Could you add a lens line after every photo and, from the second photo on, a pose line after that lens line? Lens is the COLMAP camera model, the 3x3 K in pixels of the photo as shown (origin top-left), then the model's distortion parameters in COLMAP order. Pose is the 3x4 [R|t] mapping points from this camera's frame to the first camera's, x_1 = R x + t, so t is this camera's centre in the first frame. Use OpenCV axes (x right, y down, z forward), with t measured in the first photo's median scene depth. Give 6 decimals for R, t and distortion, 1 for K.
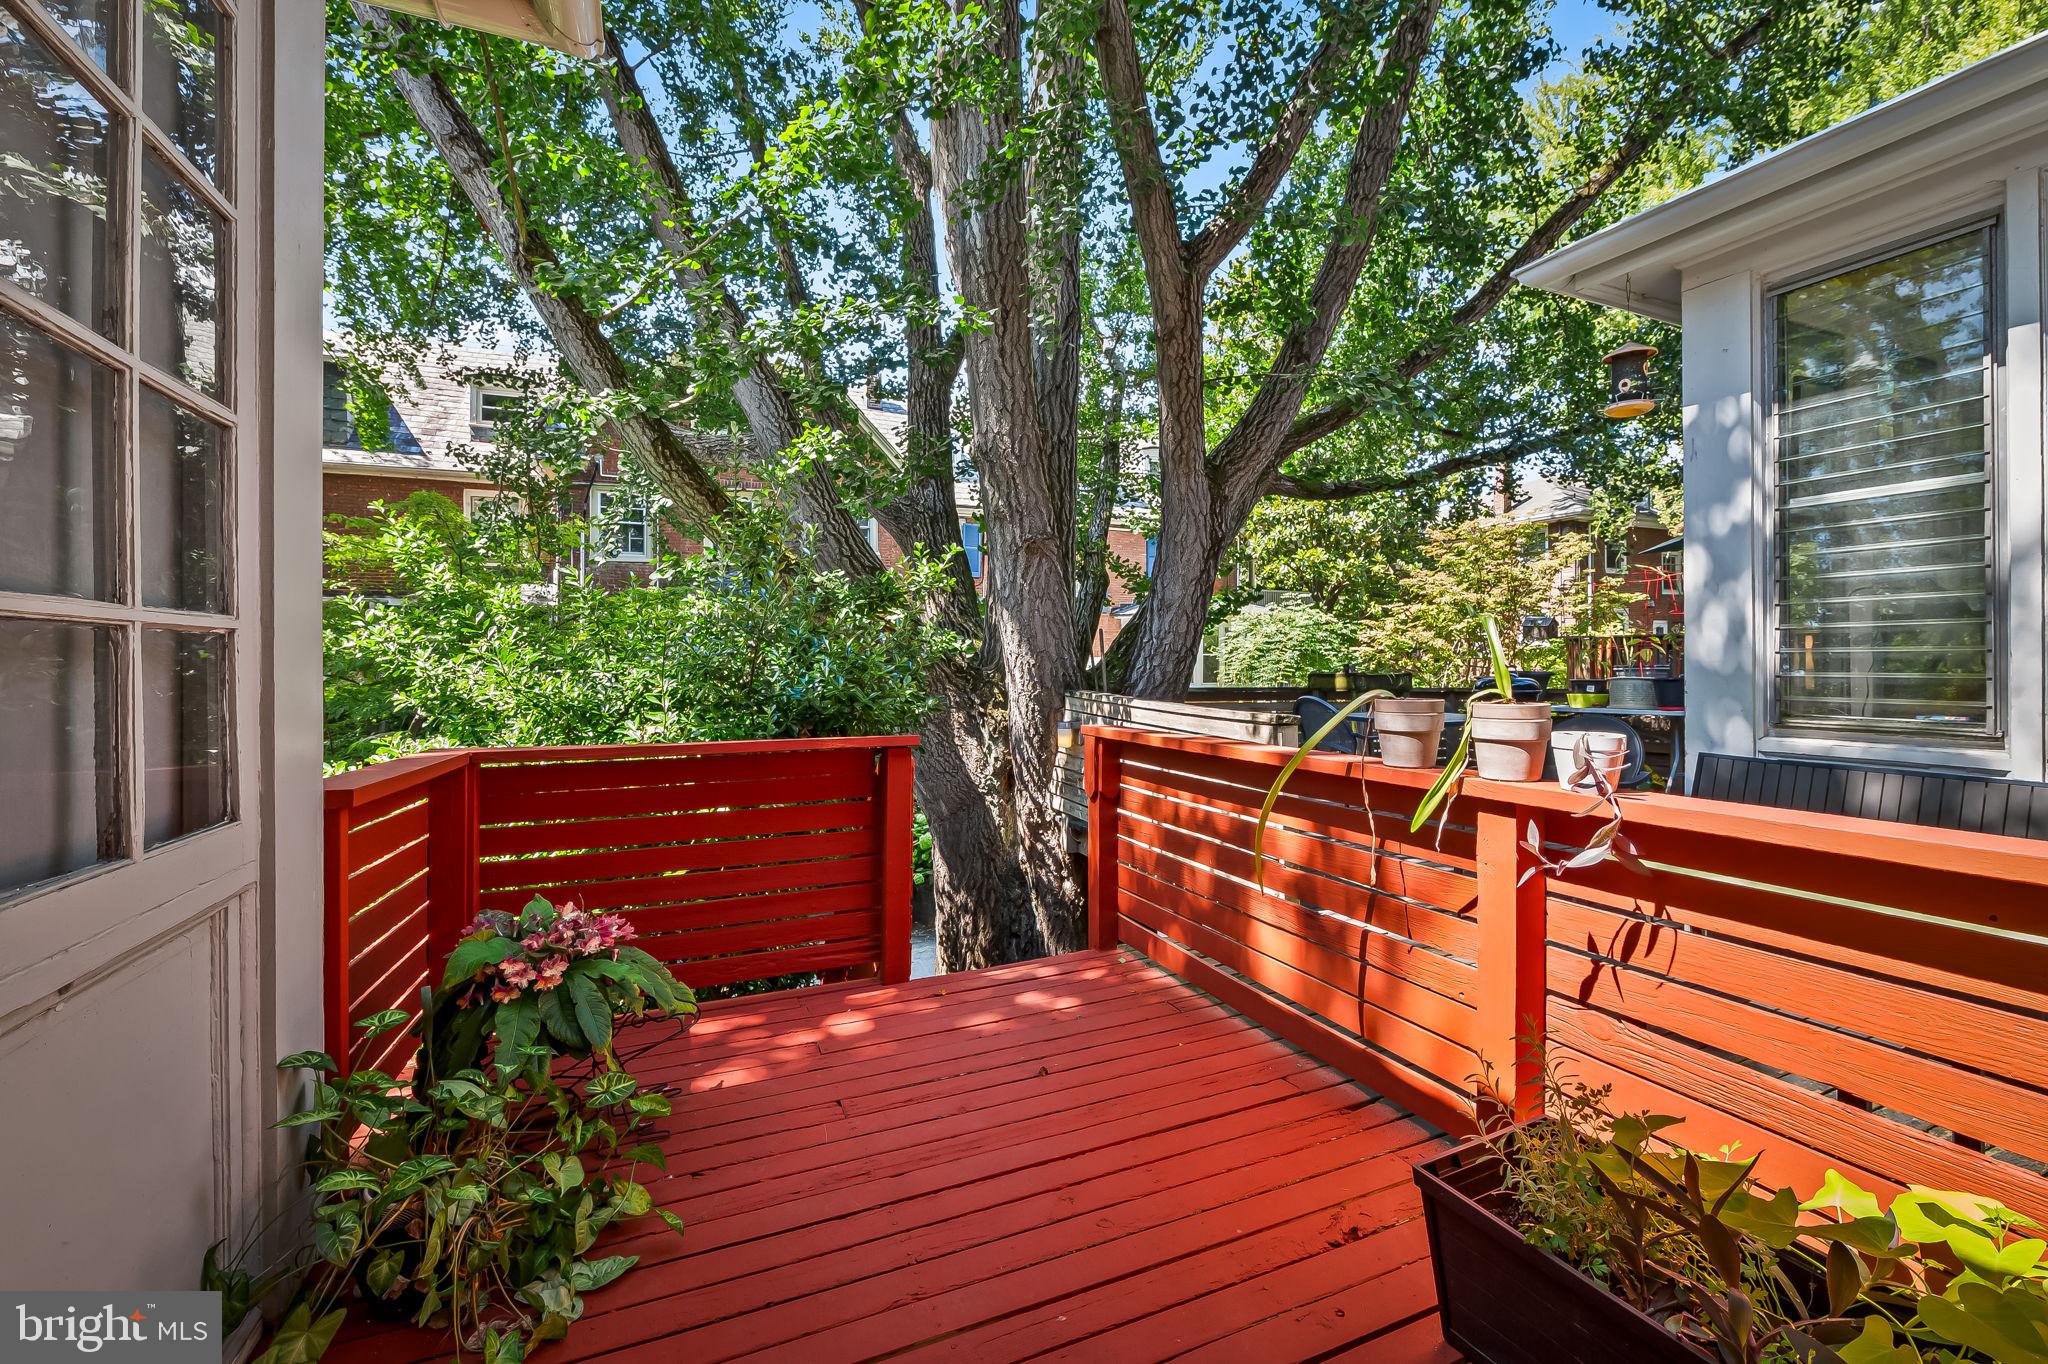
lens RADIAL K [[829.1, 0, 1032.9], [0, 829.1, 678.7], [0, 0, 1]] dist [-0.005495, -0.000779]
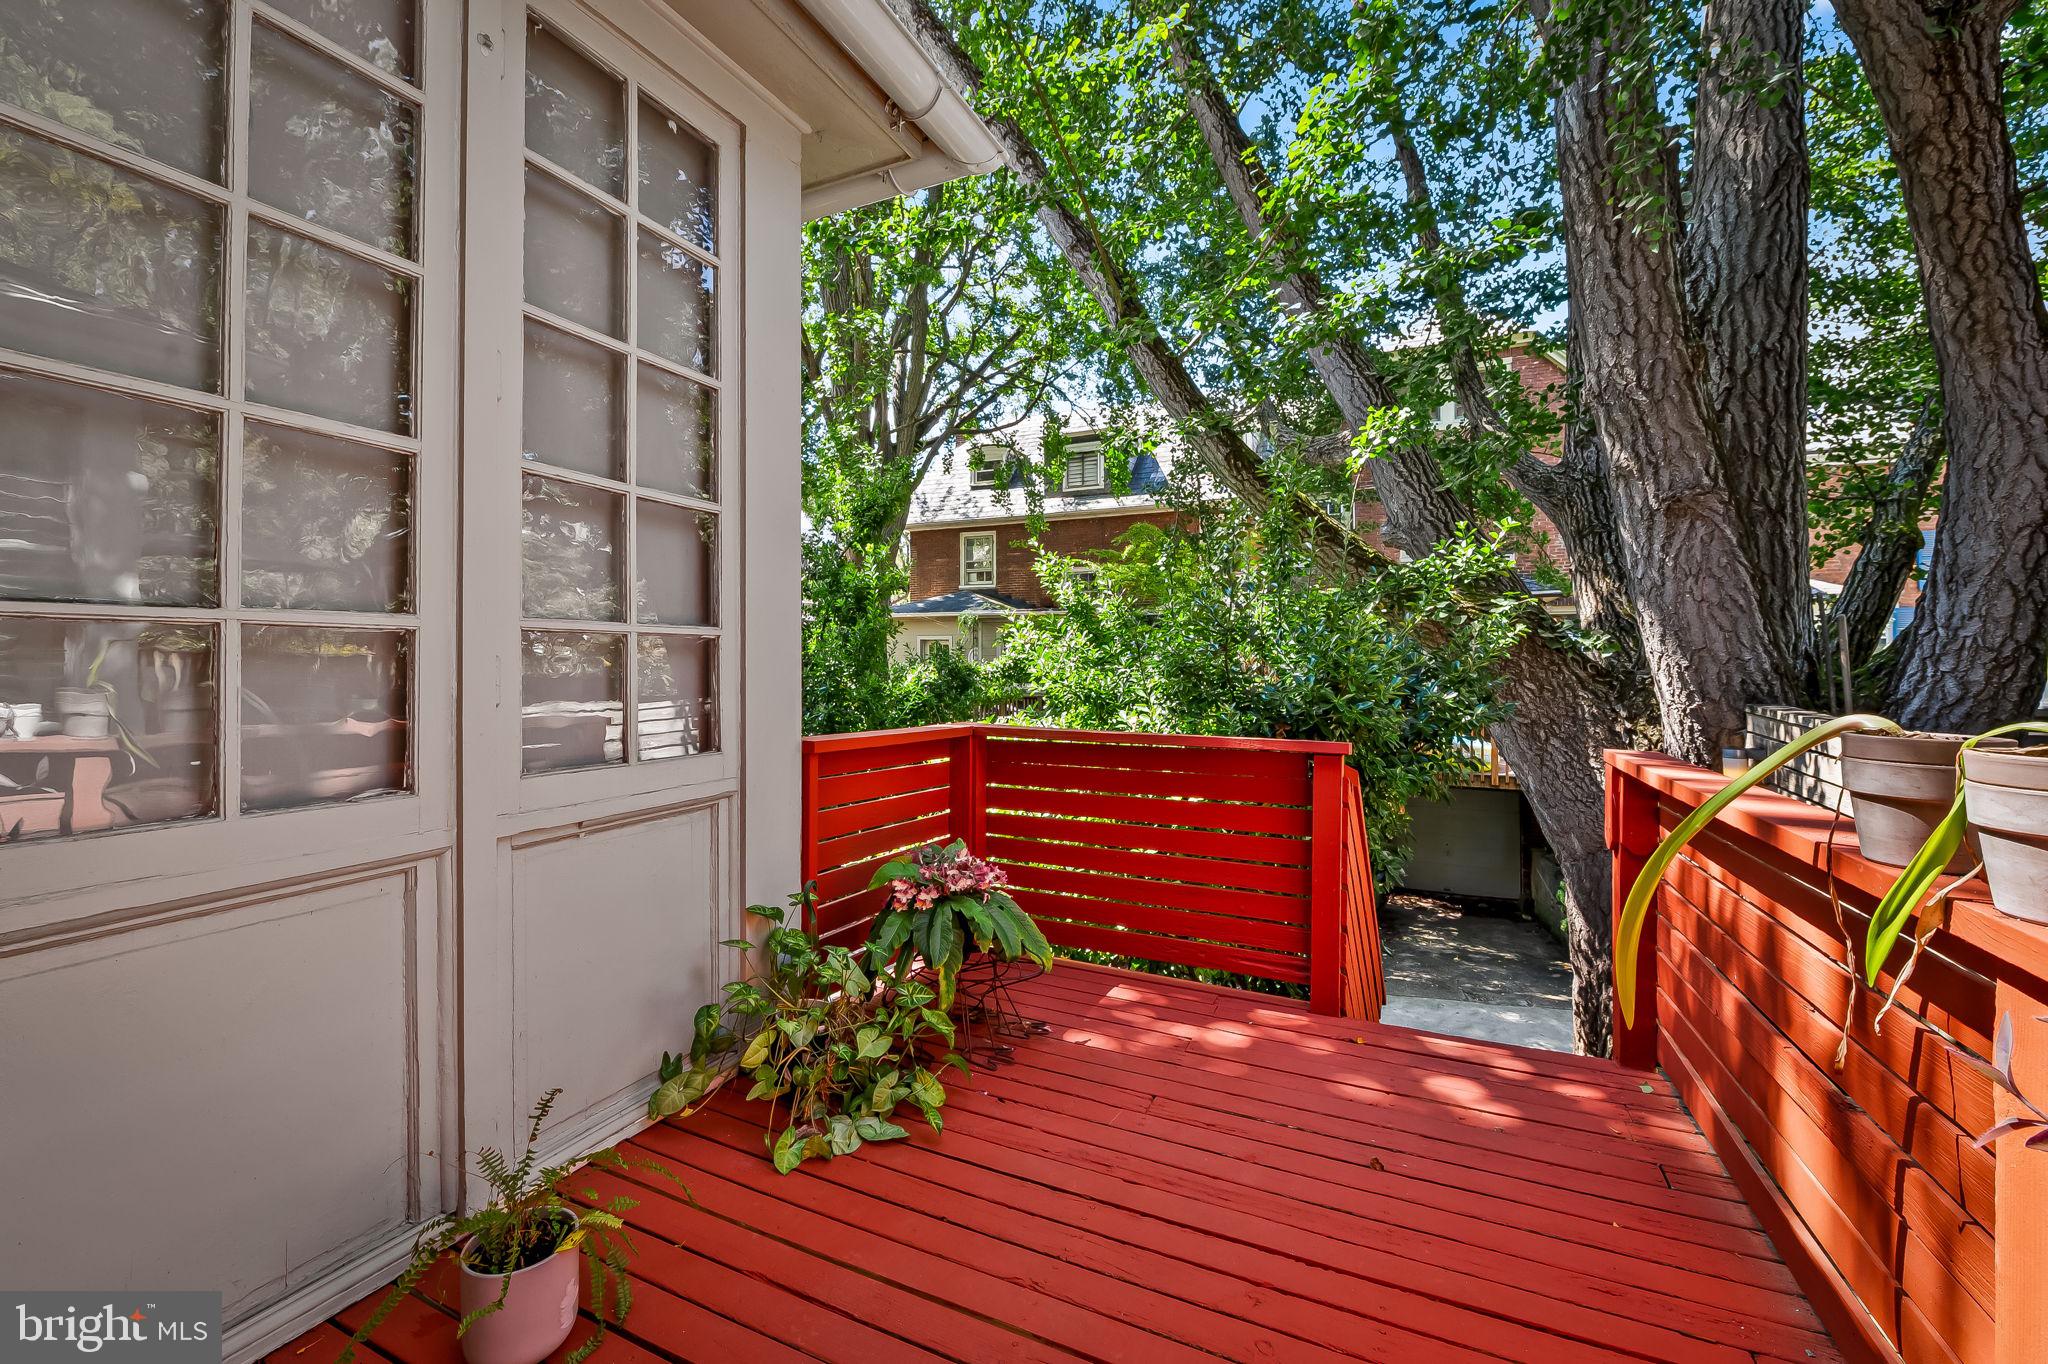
lens RADIAL K [[829.1, 0, 1027.0], [0, 829.1, 668.2], [0, 0, 1]] dist [-0.005495, -0.000779]
pose [[0.667312, 0.013716, -0.744652, 0.301604], [-0.022891, 0.999736, -0.002099, -0.002594], [0.744427, 0.018447, 0.667449, 0.154068]]
